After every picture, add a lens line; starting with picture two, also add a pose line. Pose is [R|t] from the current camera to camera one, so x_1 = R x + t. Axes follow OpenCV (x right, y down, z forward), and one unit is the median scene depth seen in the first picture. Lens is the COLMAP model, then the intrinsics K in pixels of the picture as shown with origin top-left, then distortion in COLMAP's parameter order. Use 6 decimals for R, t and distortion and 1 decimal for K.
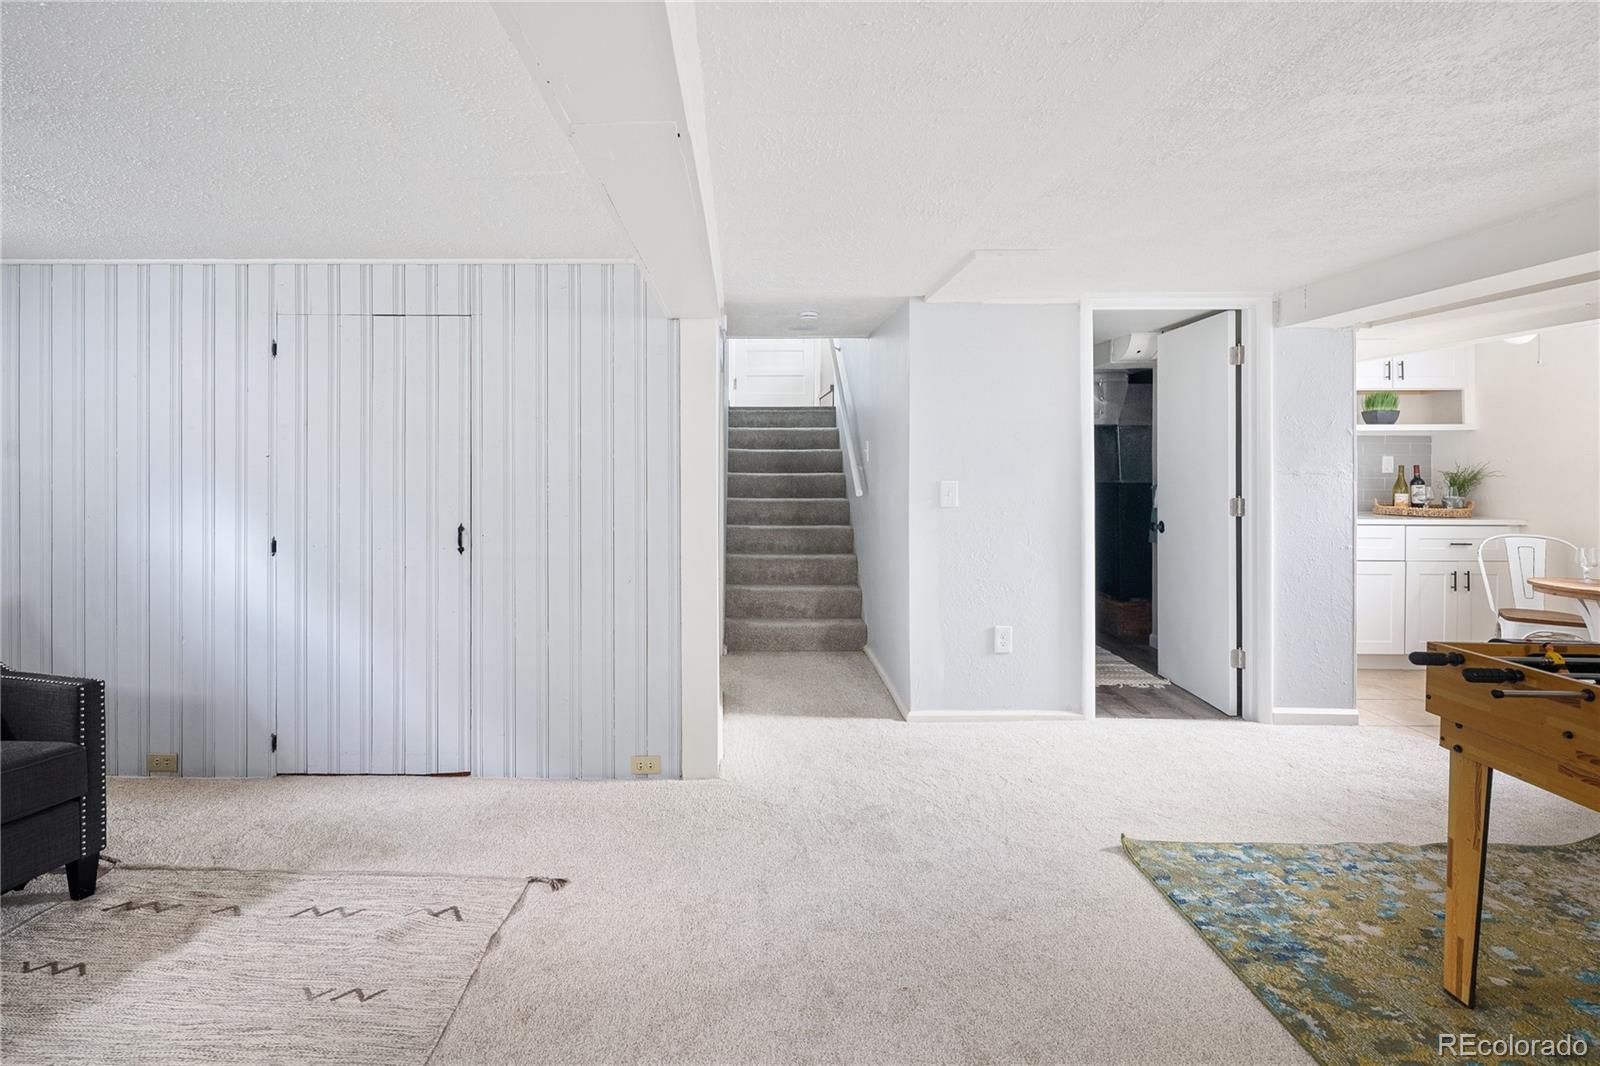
lens RADIAL K [[822.5, 0, 803.9], [0, 822.5, 461.9], [0, 0, 1]] dist [-0.000415, -0.000577]
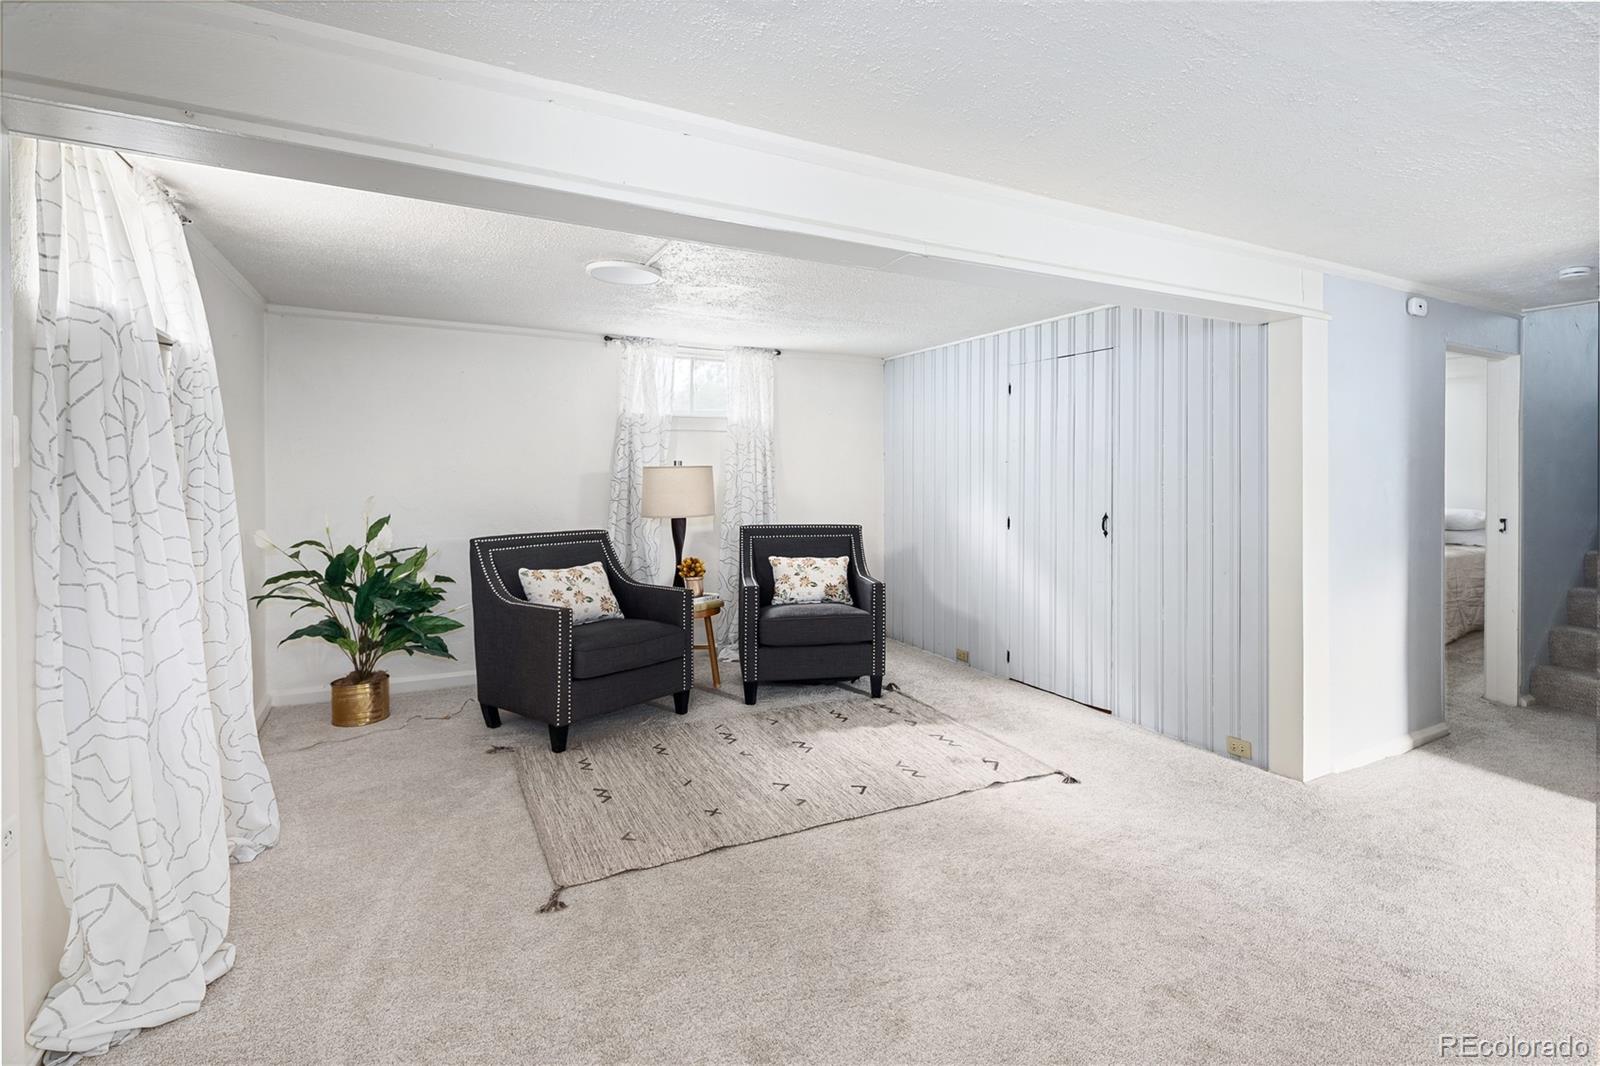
lens RADIAL K [[822.5, 0, 803.9], [0, 822.5, 461.9], [0, 0, 1]] dist [-0.000415, -0.000577]
pose [[0.435684, -0.013201, -0.900003, 0.670914], [-0.005221, 0.999839, -0.017193, 0.026823], [0.900085, 0.012189, 0.435544, 0.035349]]
